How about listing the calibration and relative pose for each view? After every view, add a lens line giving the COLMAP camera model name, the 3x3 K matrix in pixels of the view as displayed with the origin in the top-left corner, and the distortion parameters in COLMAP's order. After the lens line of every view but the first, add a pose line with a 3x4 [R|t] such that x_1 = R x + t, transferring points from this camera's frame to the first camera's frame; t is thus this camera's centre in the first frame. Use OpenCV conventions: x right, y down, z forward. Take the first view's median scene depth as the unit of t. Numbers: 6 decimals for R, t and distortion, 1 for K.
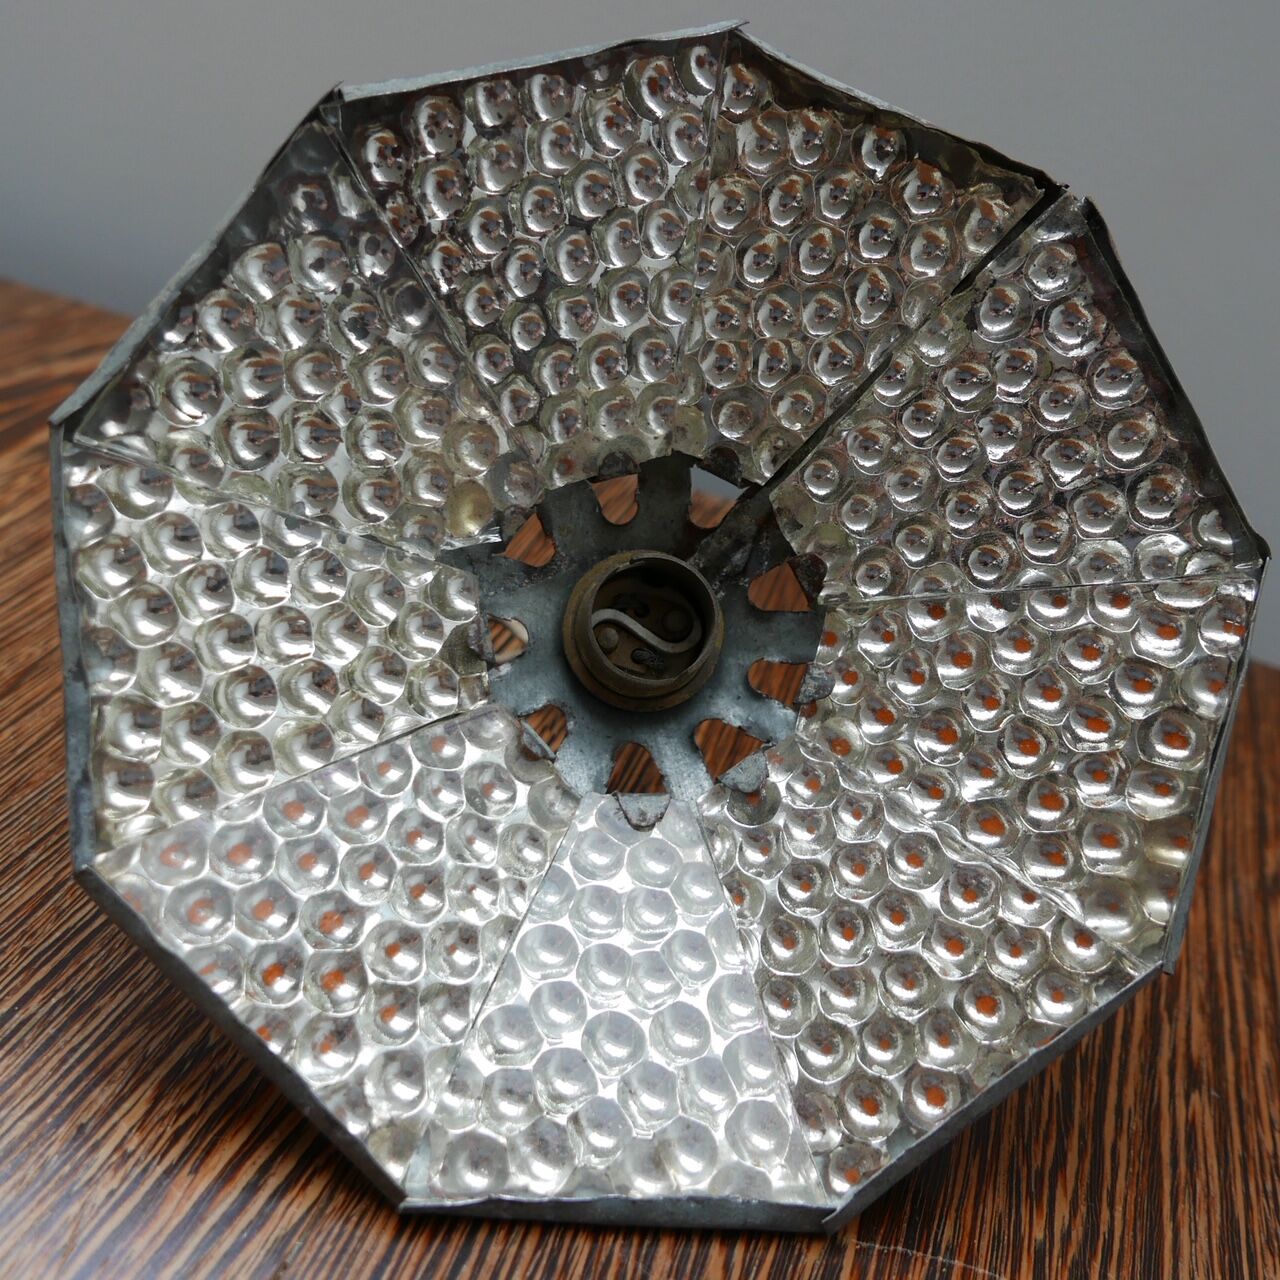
lens RADIAL K [[1210.5, 0, 660.3], [0, 1210.5, 596.9], [0, 0, 1]] dist [-0.002353, -0.008959]
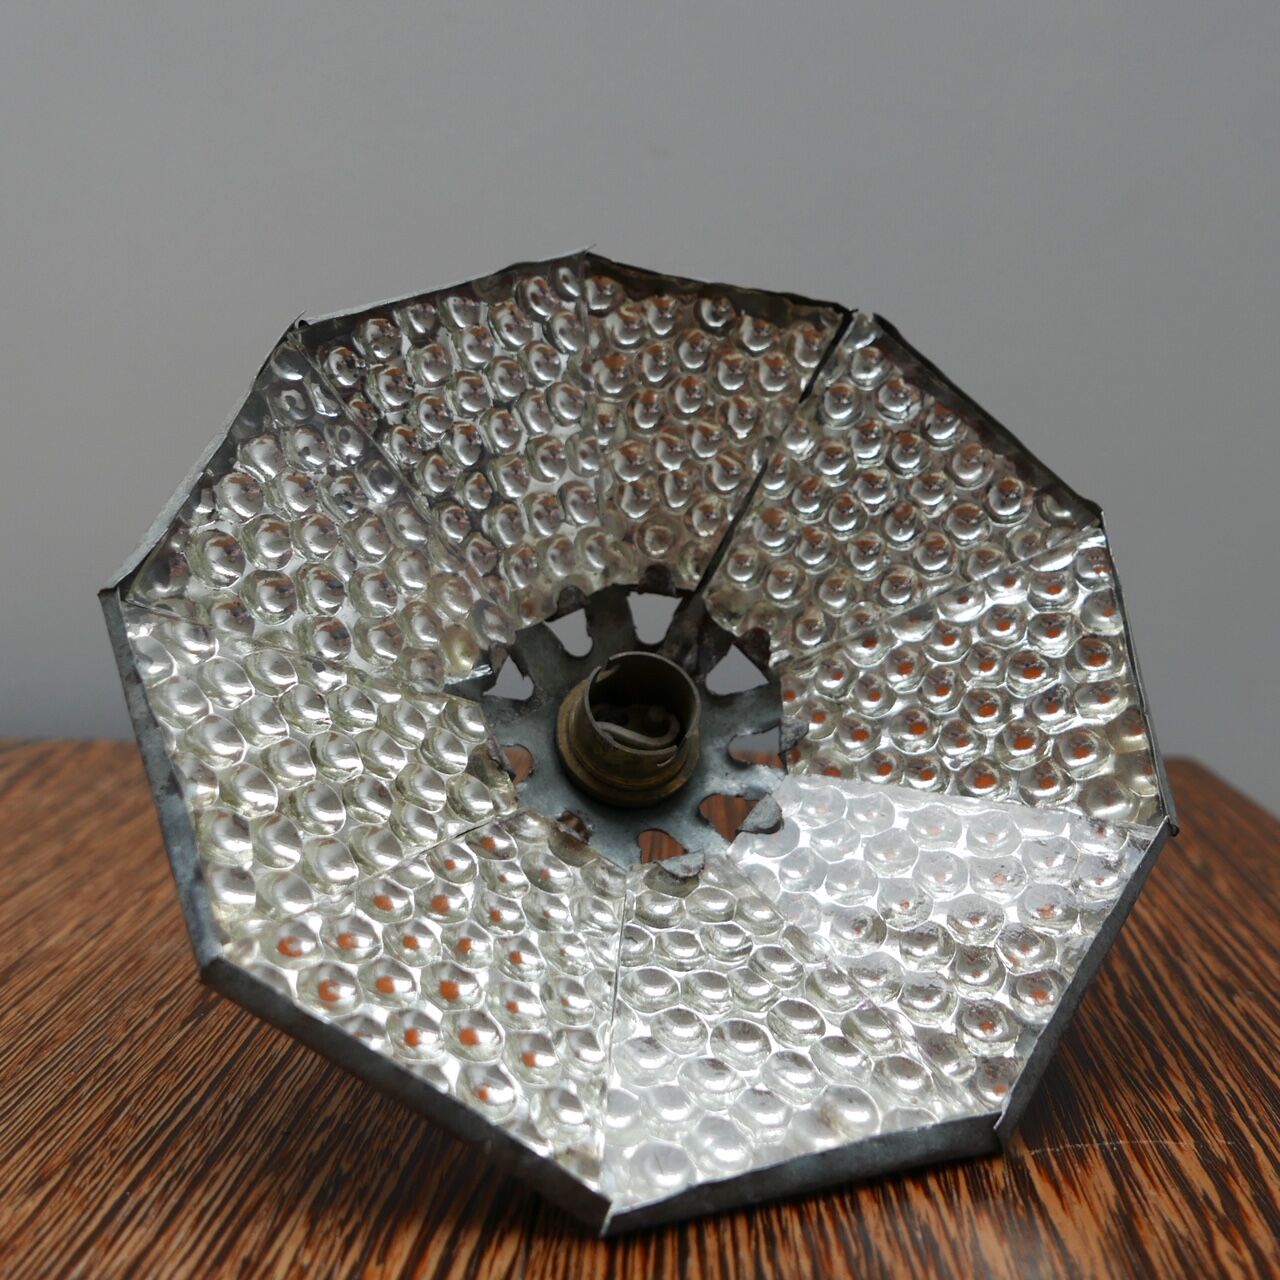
lens RADIAL K [[1193.5, 0, 636.4], [0, 1193.5, 616.4], [0, 0, 1]] dist [-0.007440, -0.004780]
pose [[0.952645, -0.211444, 0.218538, -0.242107], [0.275736, 0.903669, -0.327646, 0.313828], [-0.128208, 0.372390, 0.919178, -0.047027]]
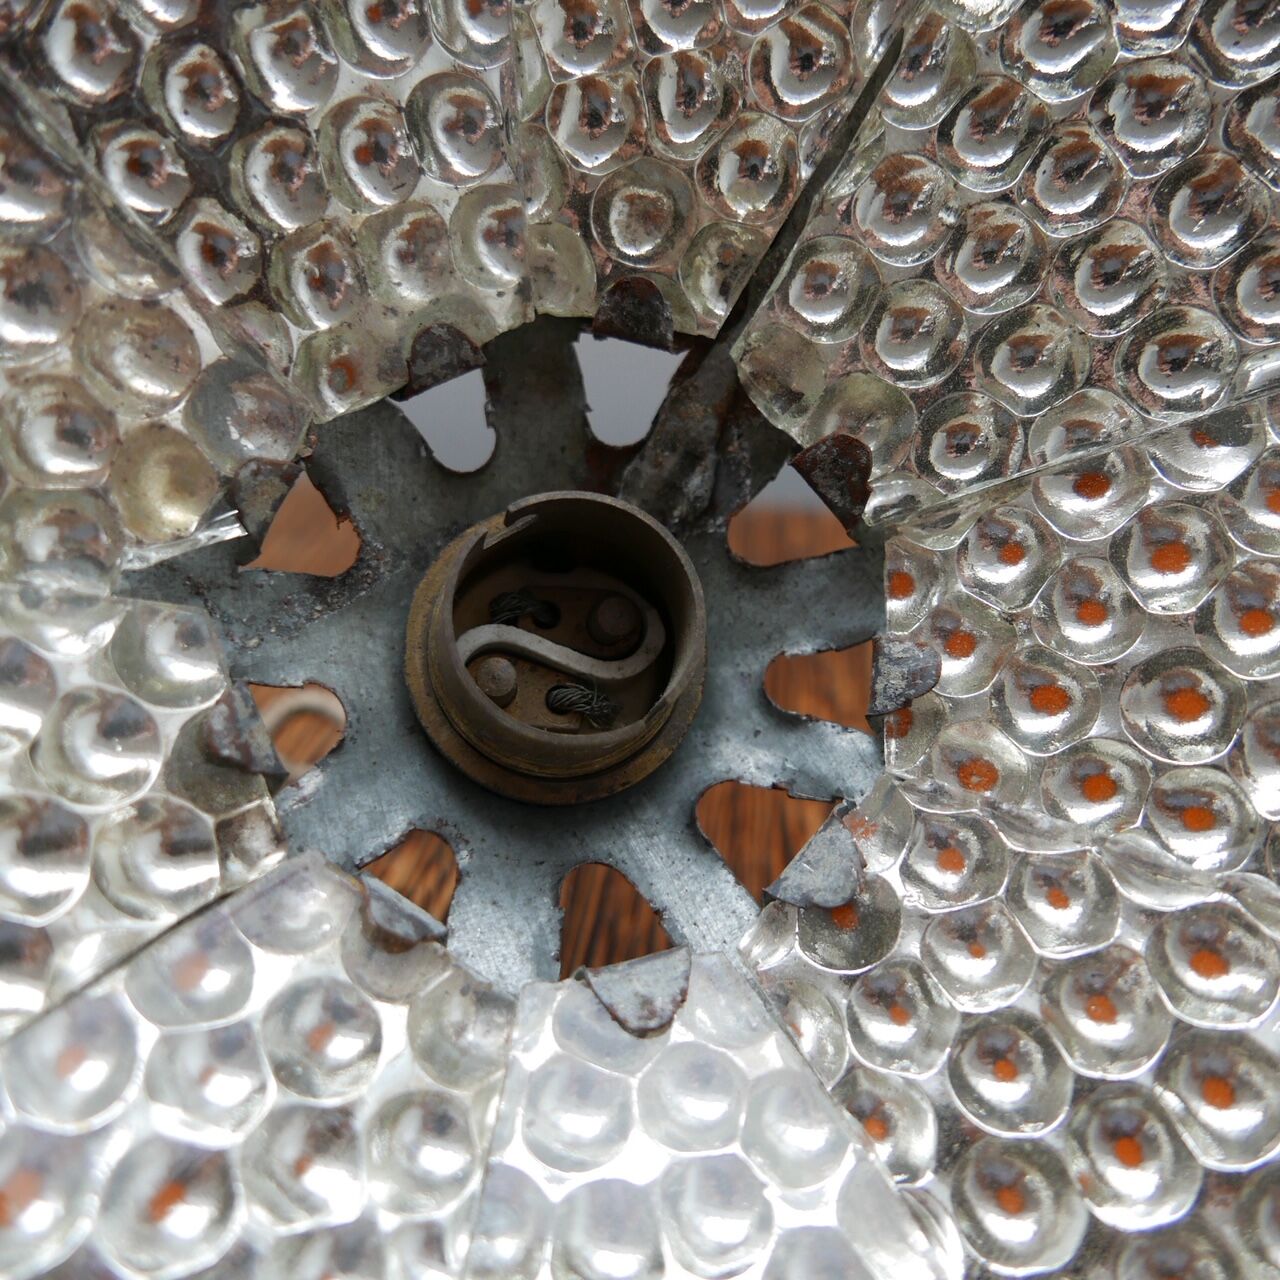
lens RADIAL K [[1193.5, 0, 636.4], [0, 1193.5, 616.4], [0, 0, 1]] dist [-0.007440, -0.004780]
pose [[0.969917, -0.222304, 0.099211, -0.031855], [0.226902, 0.973191, -0.037612, 0.044209], [-0.088190, 0.058992, 0.994355, 0.514076]]
